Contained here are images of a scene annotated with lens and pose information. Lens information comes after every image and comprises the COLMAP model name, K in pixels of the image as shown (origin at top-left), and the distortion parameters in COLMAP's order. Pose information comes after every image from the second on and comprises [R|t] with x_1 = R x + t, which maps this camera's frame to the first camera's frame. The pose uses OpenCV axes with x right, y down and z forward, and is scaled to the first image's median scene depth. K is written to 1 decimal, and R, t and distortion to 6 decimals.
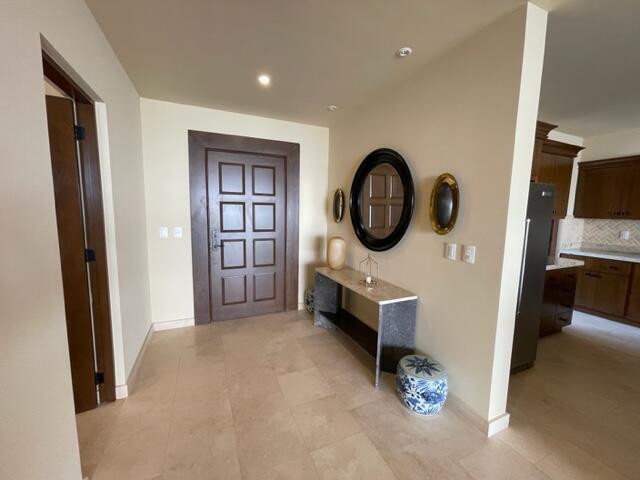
lens RADIAL K [[261.0, 0, 317.1], [0, 261.0, 240.2], [0, 0, 1]] dist [0.002790, 0.000509]
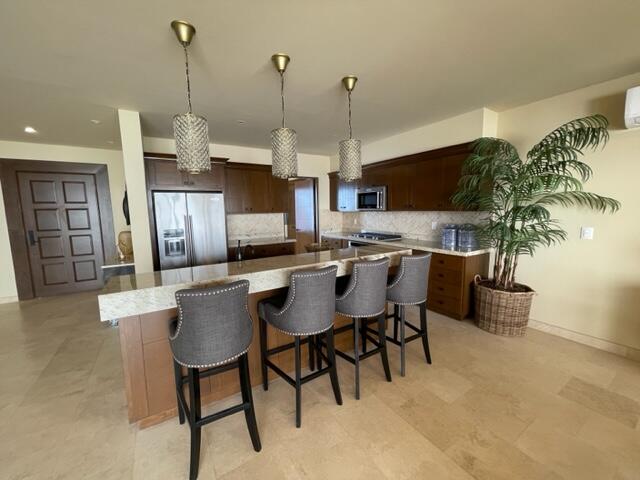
lens RADIAL K [[261.0, 0, 322.4], [0, 261.0, 239.5], [0, 0, 1]] dist [0.002790, 0.000509]
pose [[0.989234, -0.049919, 0.137562, 0.906387], [0.049085, 0.998750, 0.009449, 0.071041], [-0.137862, -0.002596, 0.990448, -0.555369]]
